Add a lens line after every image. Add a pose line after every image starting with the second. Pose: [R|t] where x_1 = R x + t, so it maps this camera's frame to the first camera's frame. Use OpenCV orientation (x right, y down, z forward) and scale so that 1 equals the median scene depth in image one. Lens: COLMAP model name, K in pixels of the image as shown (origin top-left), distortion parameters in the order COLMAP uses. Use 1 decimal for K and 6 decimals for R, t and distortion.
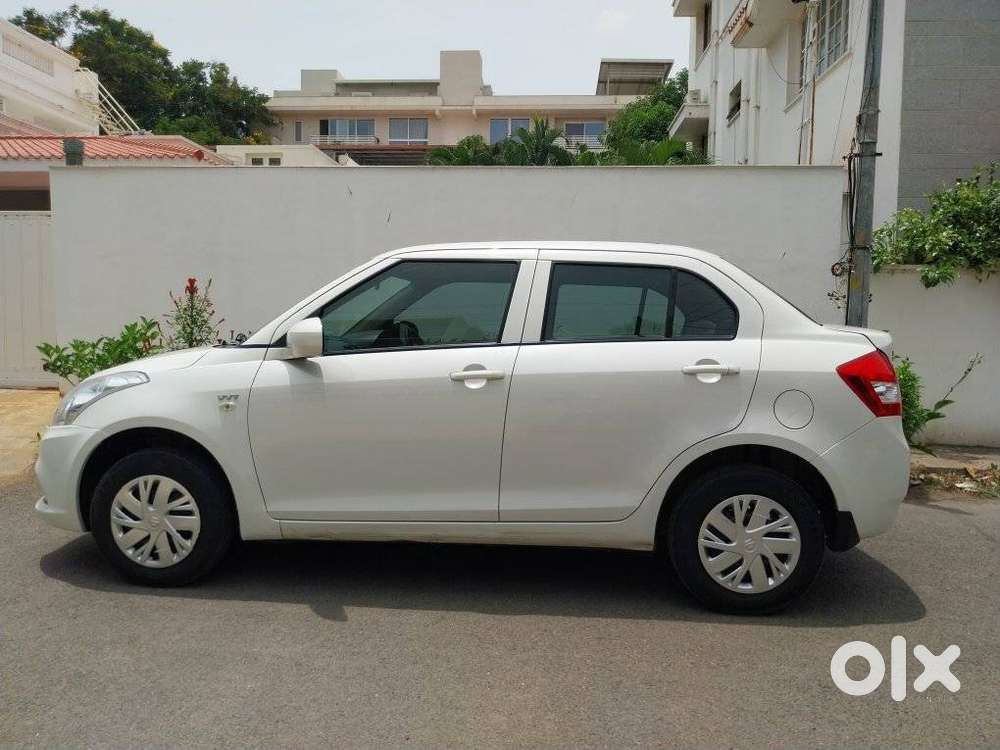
lens RADIAL K [[763.6, 0, 504.9], [0, 763.6, 371.0], [0, 0, 1]] dist [-0.002938, 0.001490]
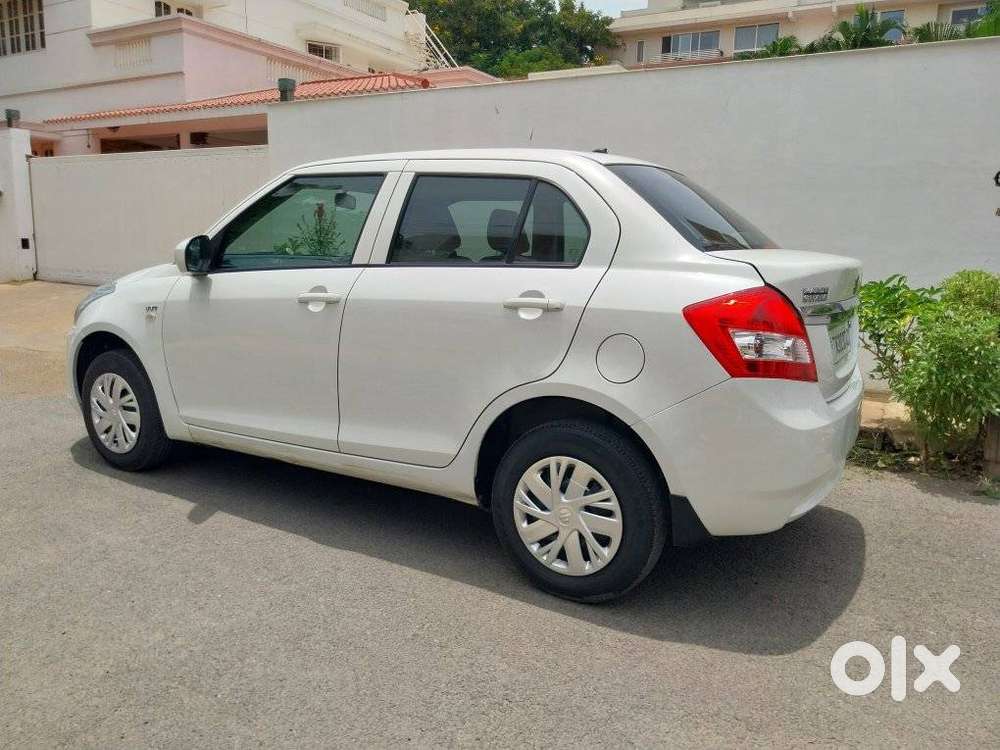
lens RADIAL K [[756.8, 0, 500.0], [0, 756.8, 375.0], [0, 0, 1]] dist [-0.003589, -0.001265]
pose [[0.898013, 0.084709, -0.431738, 0.567175], [-0.039954, 0.992937, 0.111715, -0.012870], [0.438151, -0.083072, 0.895054, 0.239341]]
